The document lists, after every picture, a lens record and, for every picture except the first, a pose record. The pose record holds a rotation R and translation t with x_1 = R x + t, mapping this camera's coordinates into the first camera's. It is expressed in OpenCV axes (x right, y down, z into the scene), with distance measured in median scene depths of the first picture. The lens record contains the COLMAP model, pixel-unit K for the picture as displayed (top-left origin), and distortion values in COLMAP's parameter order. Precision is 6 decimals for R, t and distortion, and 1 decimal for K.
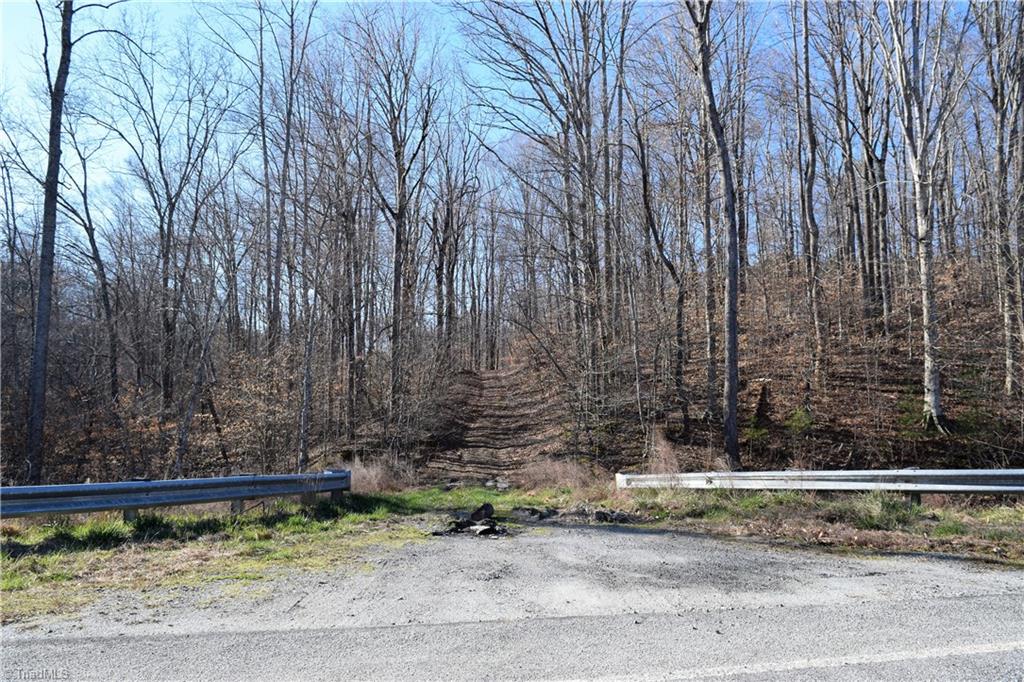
lens RADIAL K [[812.4, 0, 513.5], [0, 812.4, 340.2], [0, 0, 1]] dist [-0.003511, -0.000032]
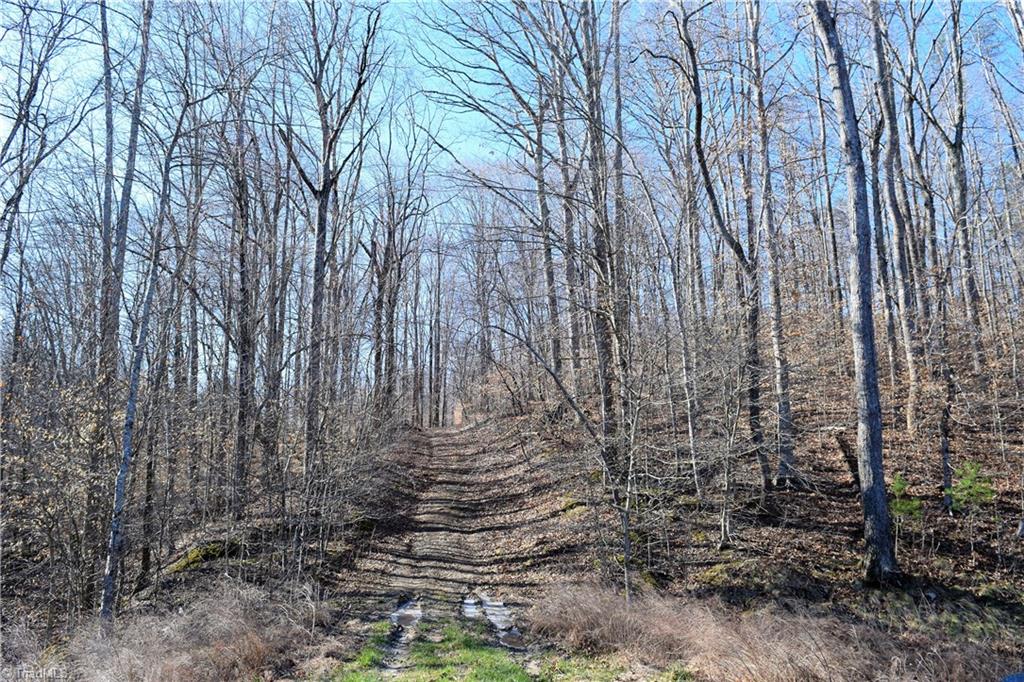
lens RADIAL K [[812.4, 0, 509.3], [0, 812.4, 342.9], [0, 0, 1]] dist [-0.003511, -0.000032]
pose [[0.997484, 0.007076, 0.070540, -0.026122], [-0.001738, 0.997148, -0.075452, 0.024550], [-0.070872, 0.075140, 0.994651, 0.273831]]
